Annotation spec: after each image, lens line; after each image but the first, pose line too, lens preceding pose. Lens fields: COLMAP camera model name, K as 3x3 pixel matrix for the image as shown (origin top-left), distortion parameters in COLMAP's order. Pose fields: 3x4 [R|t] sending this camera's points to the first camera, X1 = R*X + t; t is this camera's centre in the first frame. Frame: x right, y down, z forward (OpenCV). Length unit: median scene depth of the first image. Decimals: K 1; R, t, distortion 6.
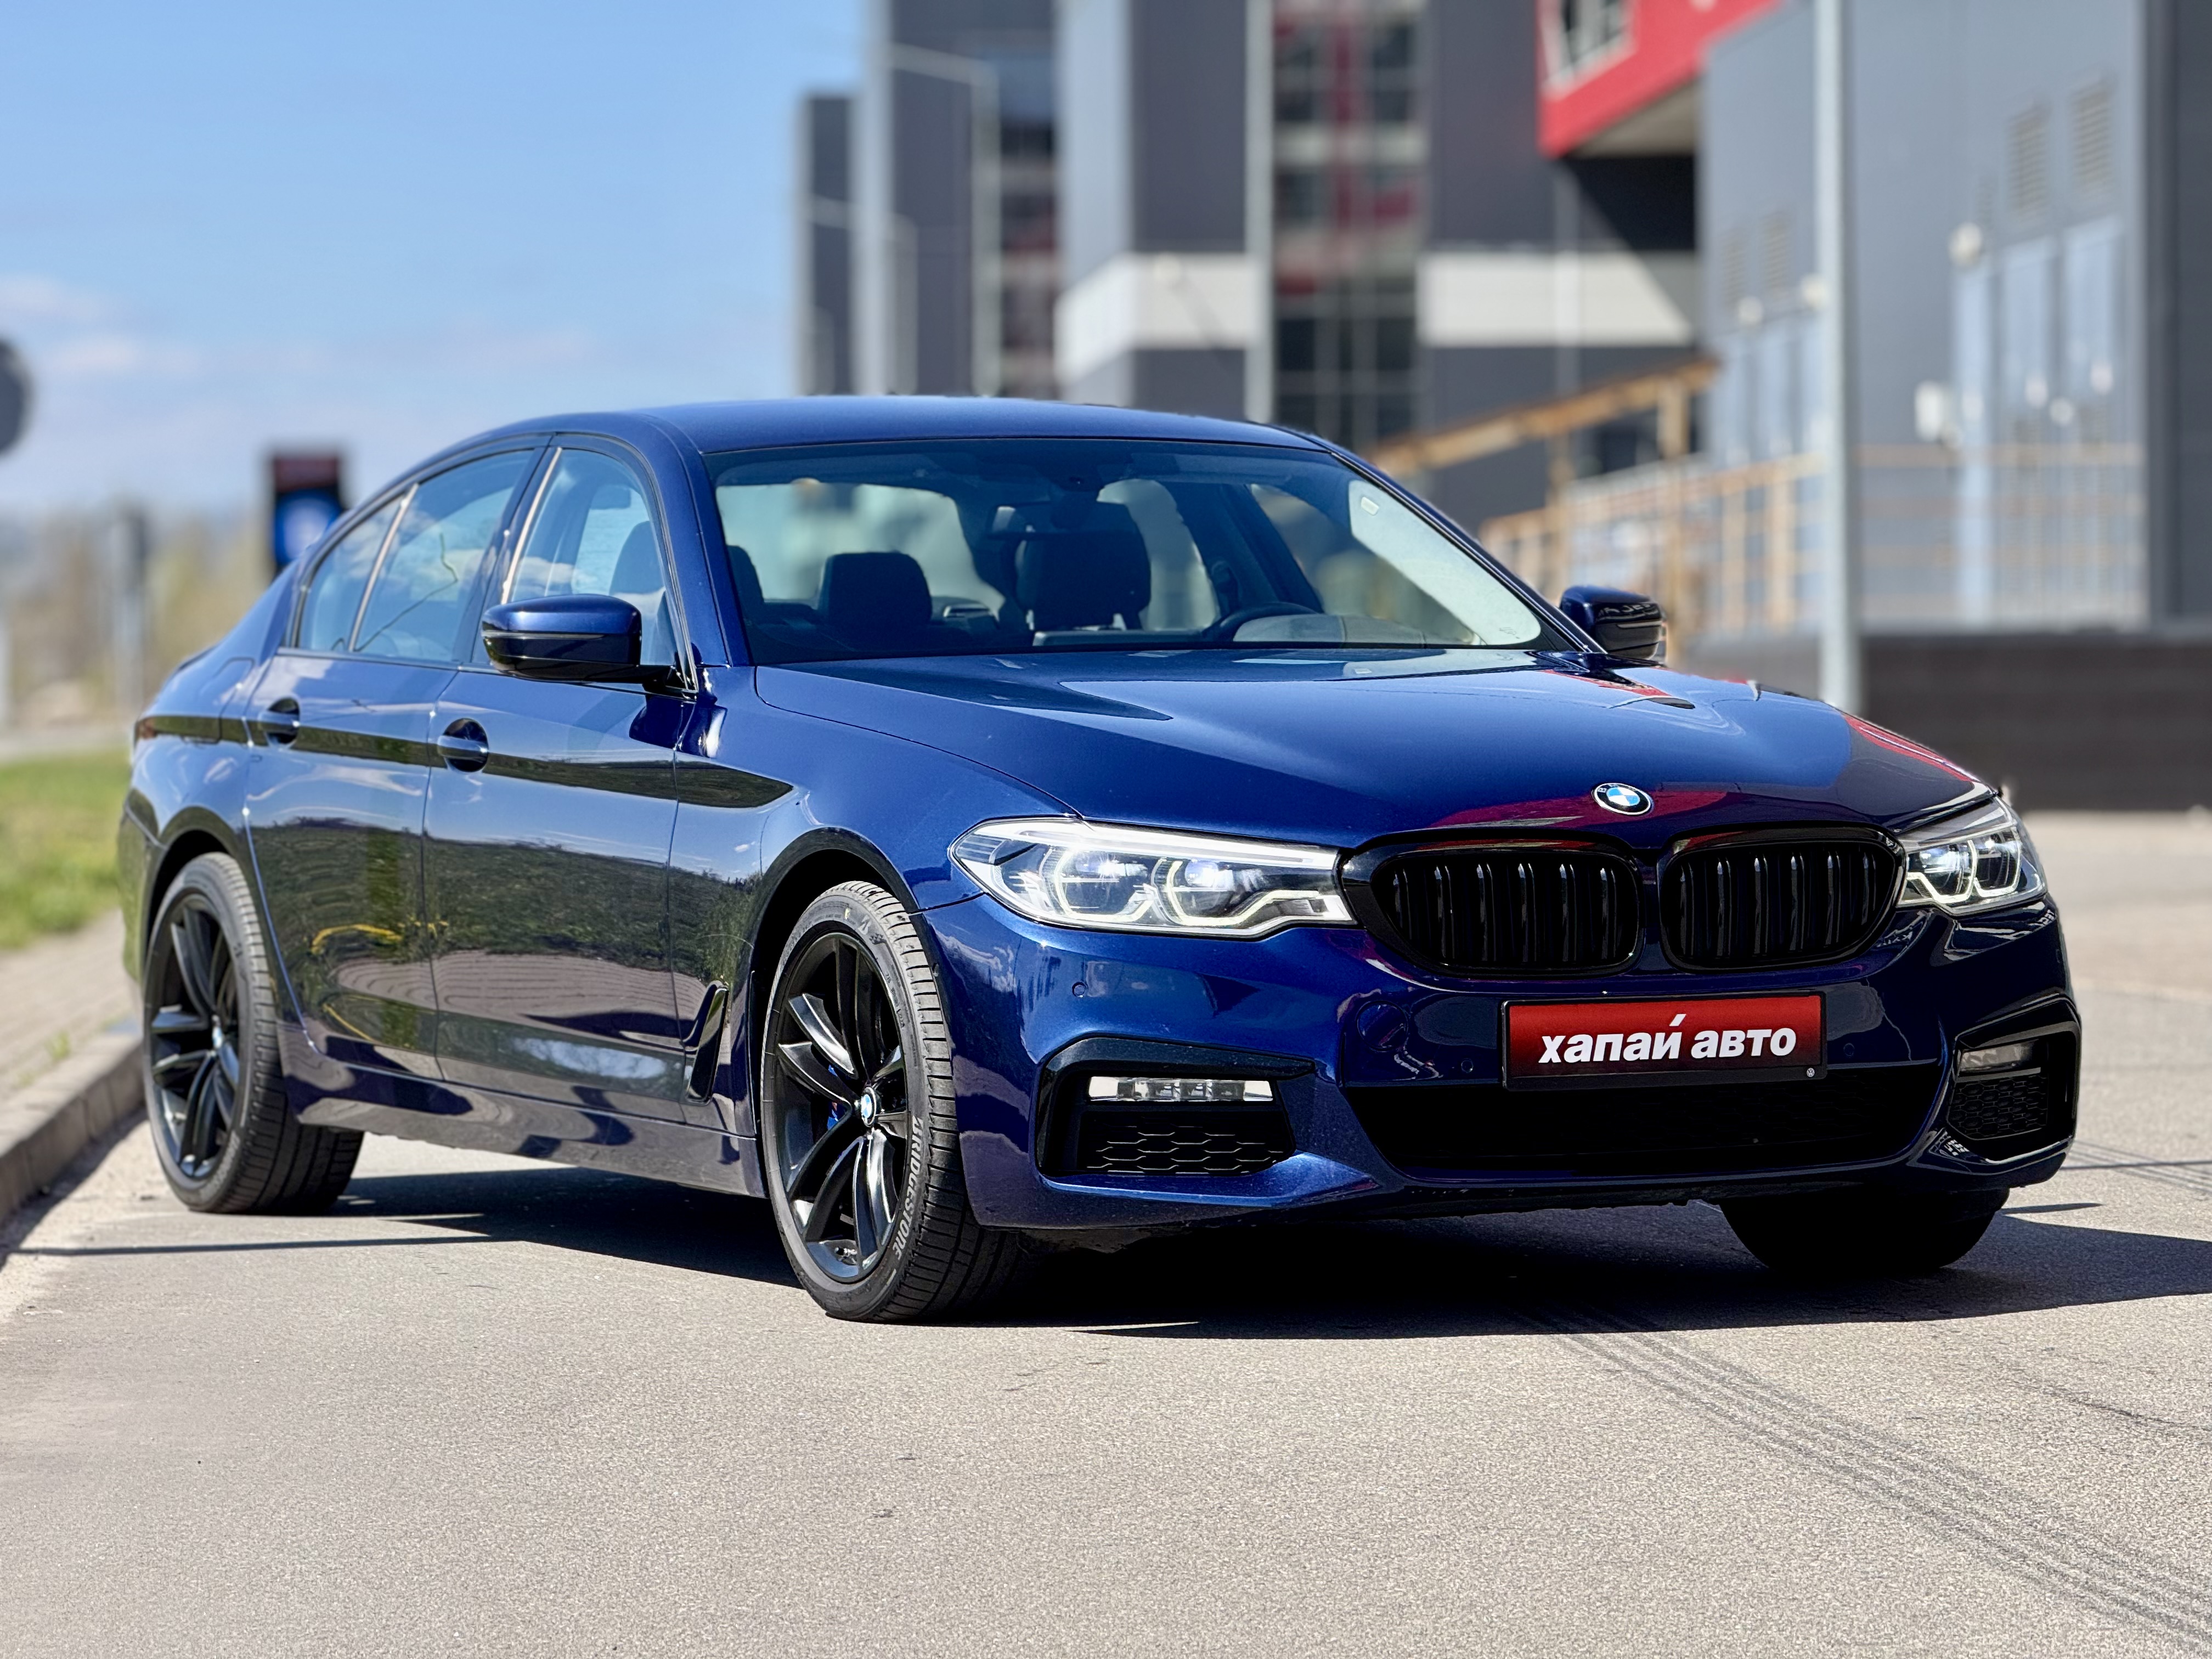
lens RADIAL K [[7924.2, 0, 1106.0], [0, 7924.2, 829.5], [0, 0, 1]] dist [0.020122, -1.704000]
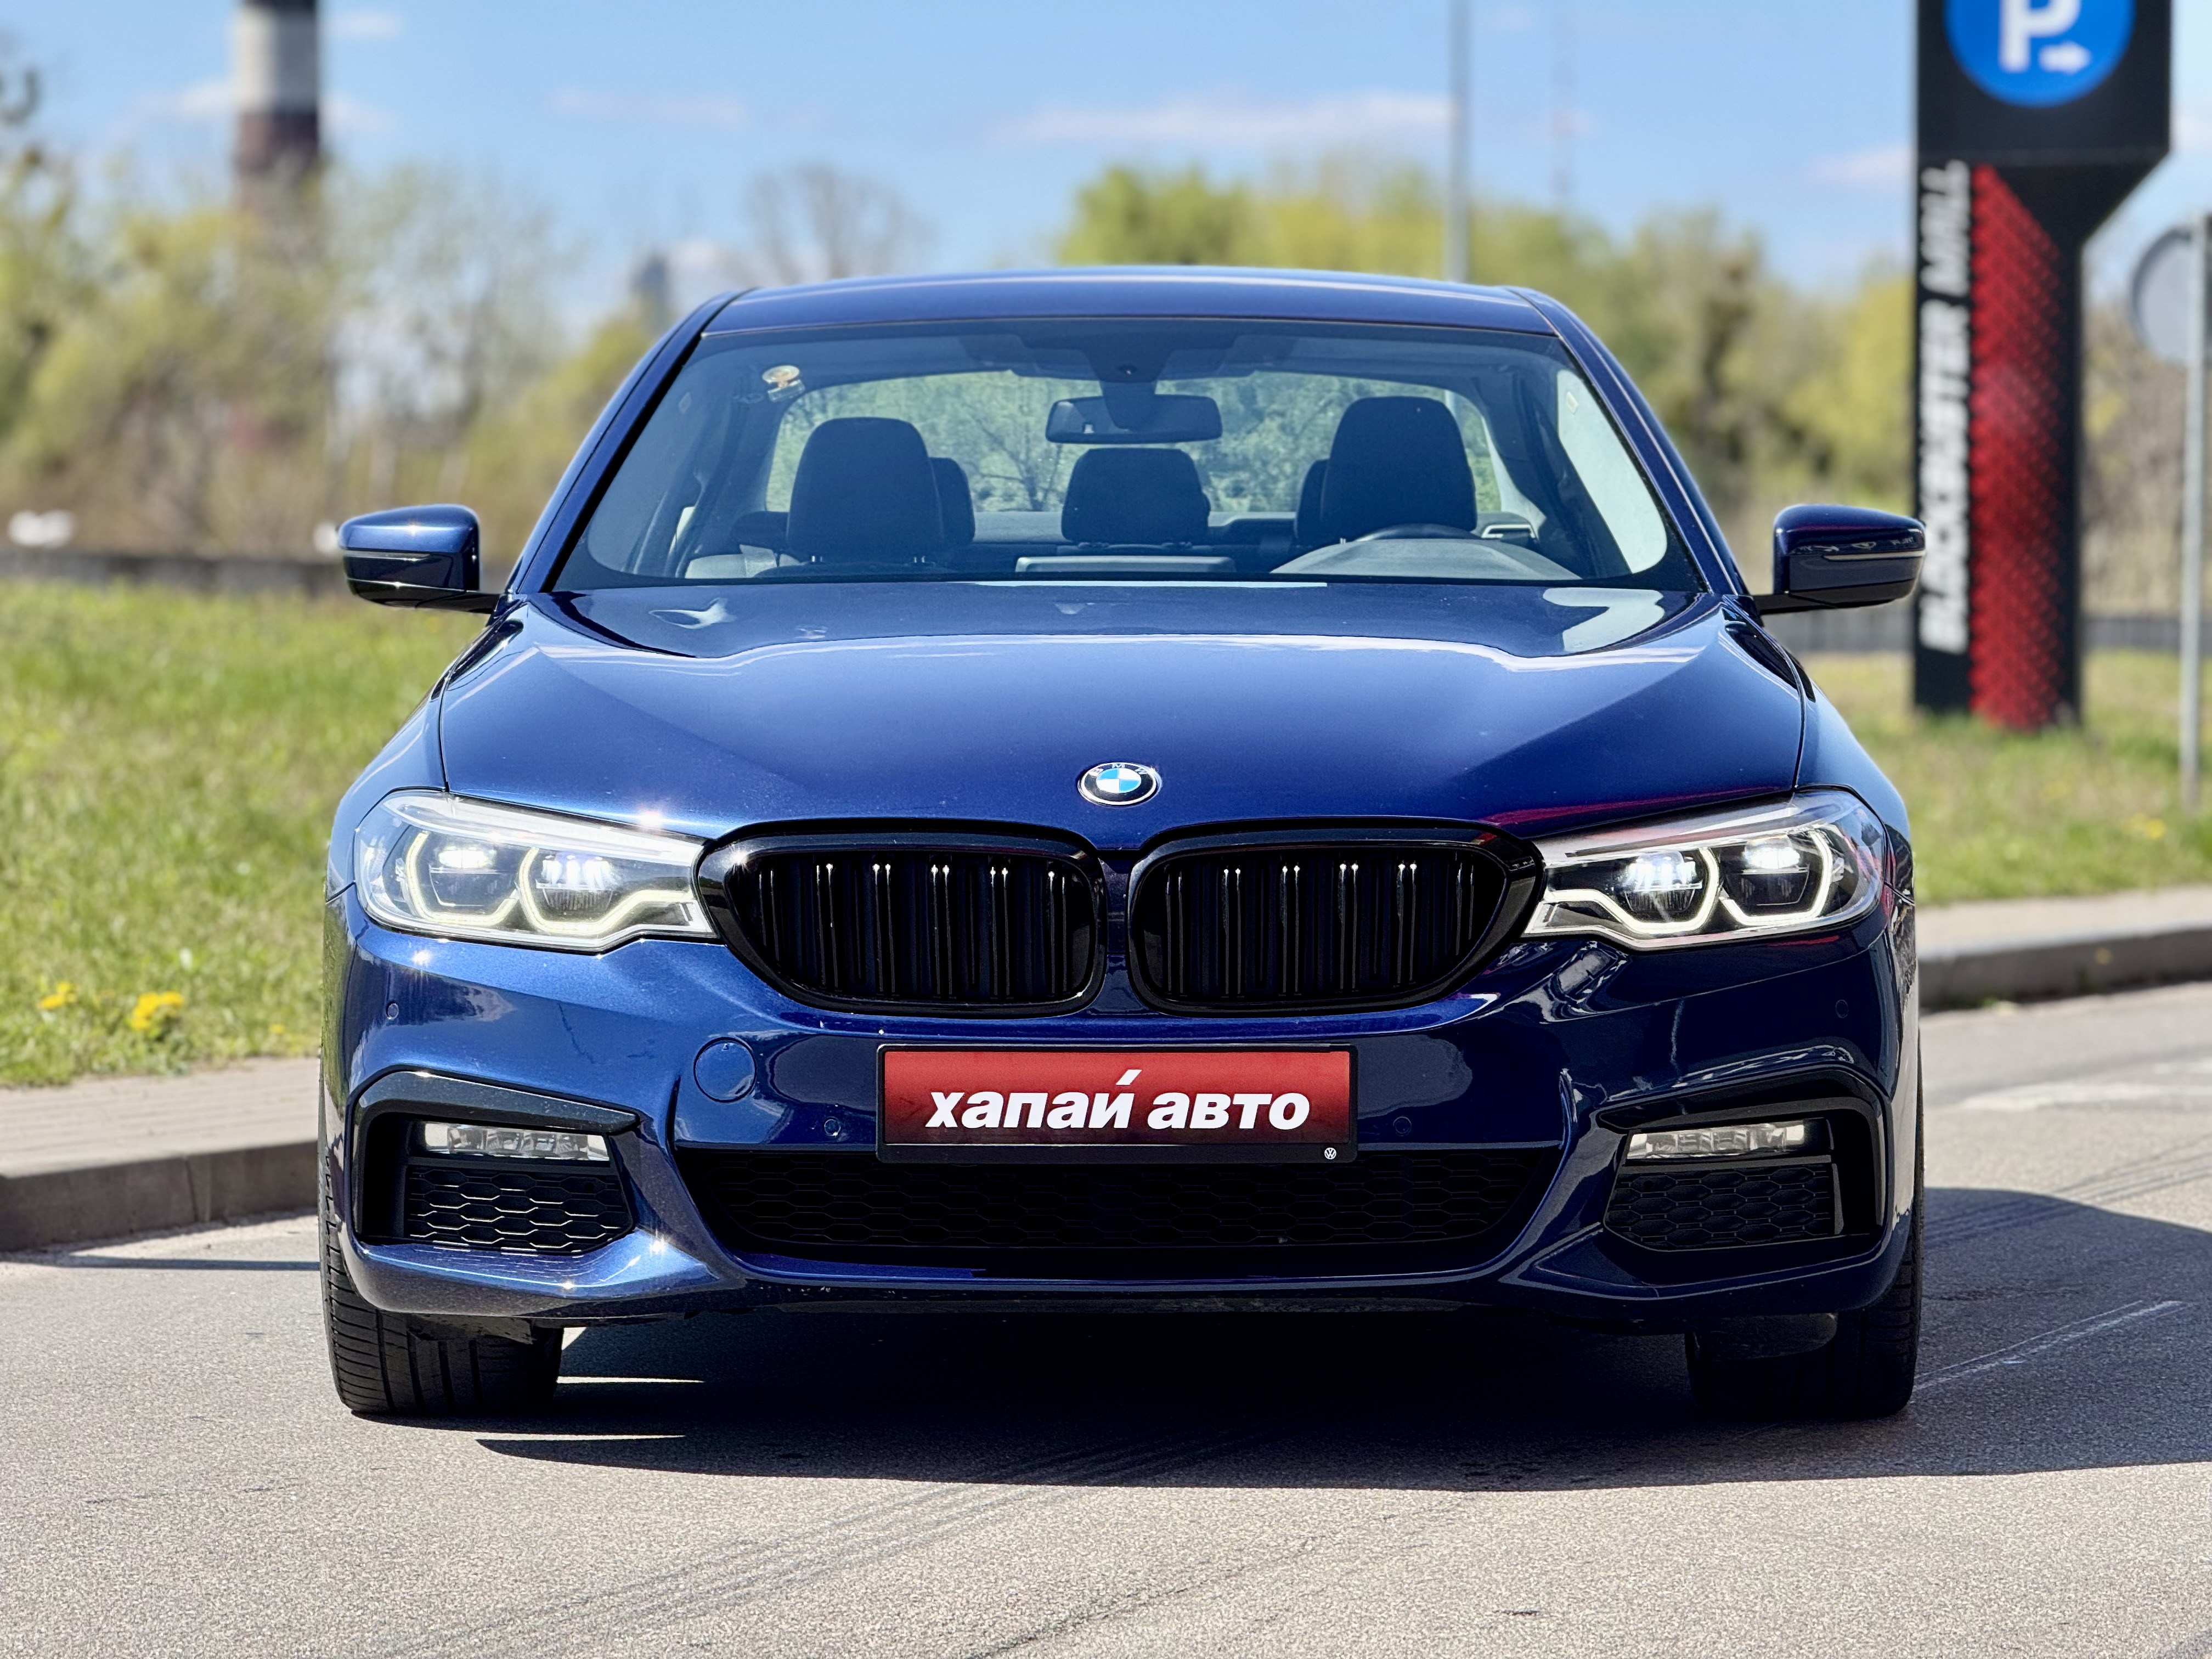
lens RADIAL K [[7924.2, 0, 1106.0], [0, 7924.2, 829.5], [0, 0, 1]] dist [0.020122, -1.704000]
pose [[0.895065, 0.024254, -0.445276, 0.406639], [-0.019384, 0.999692, 0.015488, -0.011297], [0.445515, -0.005232, 0.895259, 0.321728]]
